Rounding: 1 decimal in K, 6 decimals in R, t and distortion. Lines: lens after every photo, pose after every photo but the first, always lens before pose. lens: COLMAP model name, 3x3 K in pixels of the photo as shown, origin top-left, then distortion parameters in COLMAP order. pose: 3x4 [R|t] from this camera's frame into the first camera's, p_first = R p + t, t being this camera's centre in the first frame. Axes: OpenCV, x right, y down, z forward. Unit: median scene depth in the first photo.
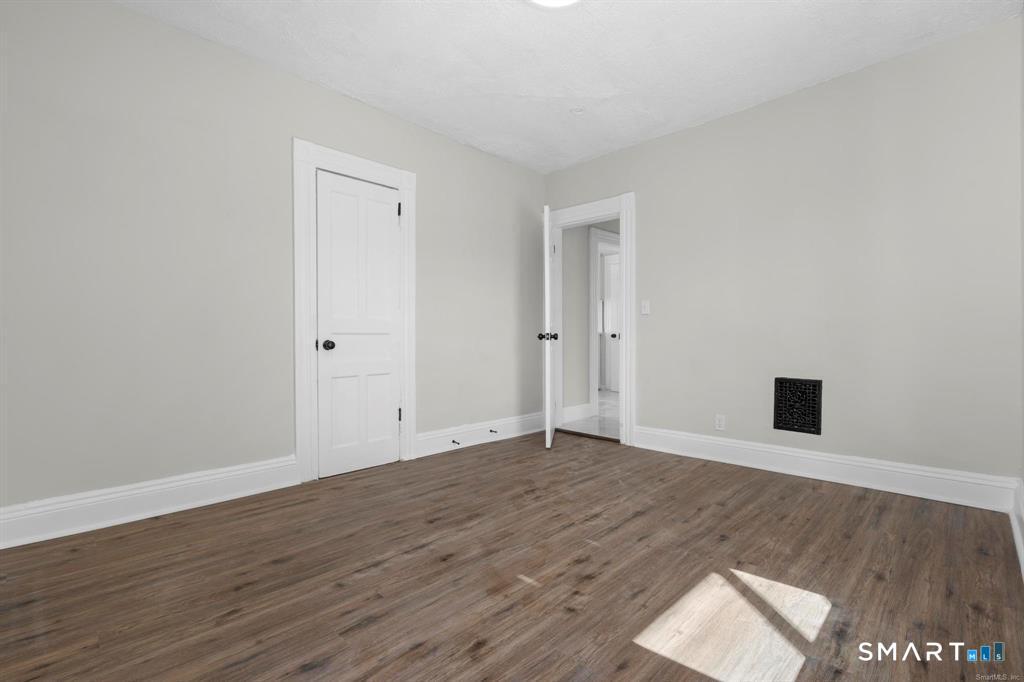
lens RADIAL K [[468.7, 0, 511.9], [0, 468.7, 339.1], [0, 0, 1]] dist [0.000404, 0.000099]
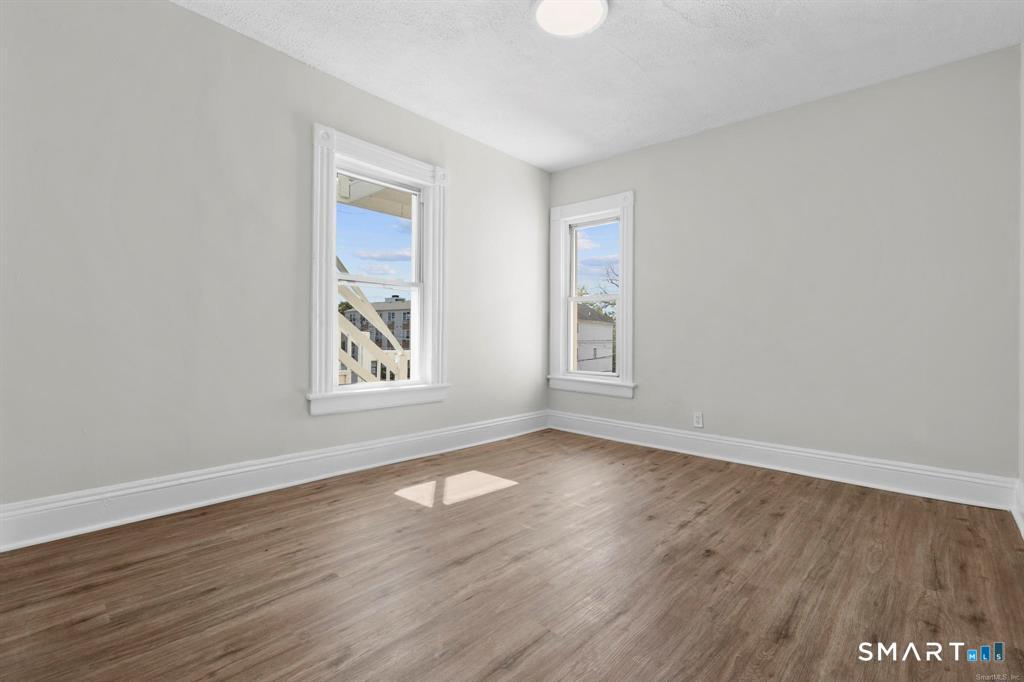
lens RADIAL K [[468.7, 0, 512.1], [0, 468.7, 338.9], [0, 0, 1]] dist [0.000404, 0.000099]
pose [[-0.999259, -0.011807, -0.036635, 0.279754], [-0.012239, 0.999858, 0.011589, -0.010350], [0.036493, 0.012029, -0.999262, 2.267280]]
